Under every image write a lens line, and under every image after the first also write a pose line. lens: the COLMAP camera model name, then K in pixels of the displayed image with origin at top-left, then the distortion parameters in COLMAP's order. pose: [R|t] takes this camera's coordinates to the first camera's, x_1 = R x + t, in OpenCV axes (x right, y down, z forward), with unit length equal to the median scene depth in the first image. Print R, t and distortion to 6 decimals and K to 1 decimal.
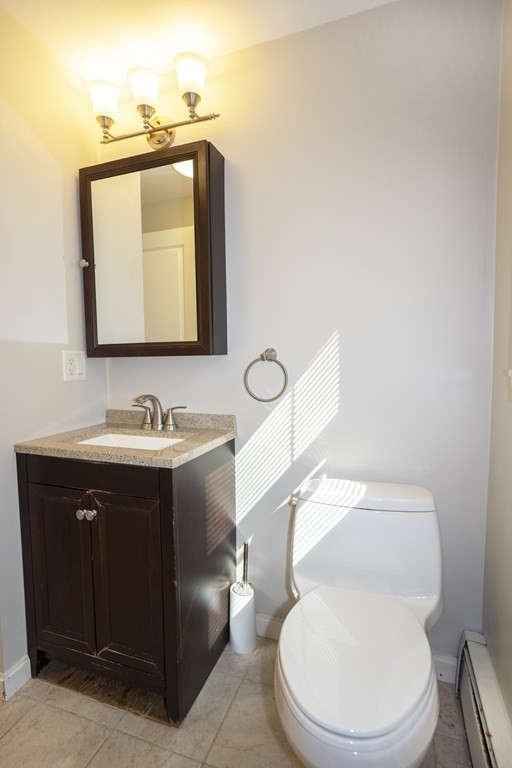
lens RADIAL K [[394.4, 0, 256.0], [0, 394.4, 384.0], [0, 0, 1]] dist [-0.026026, 0.000624]
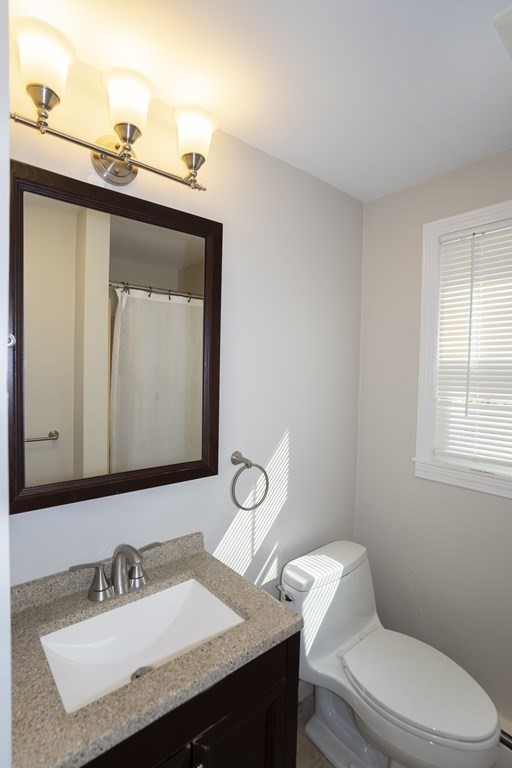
lens RADIAL K [[372.0, 0, 256.0], [0, 372.0, 384.0], [0, 0, 1]] dist [-0.037990, 0.017587]
pose [[0.512512, -0.015188, 0.858546, -0.736440], [0.033887, 0.999422, -0.002549, -0.256319], [-0.858011, 0.030399, 0.512731, 0.499995]]
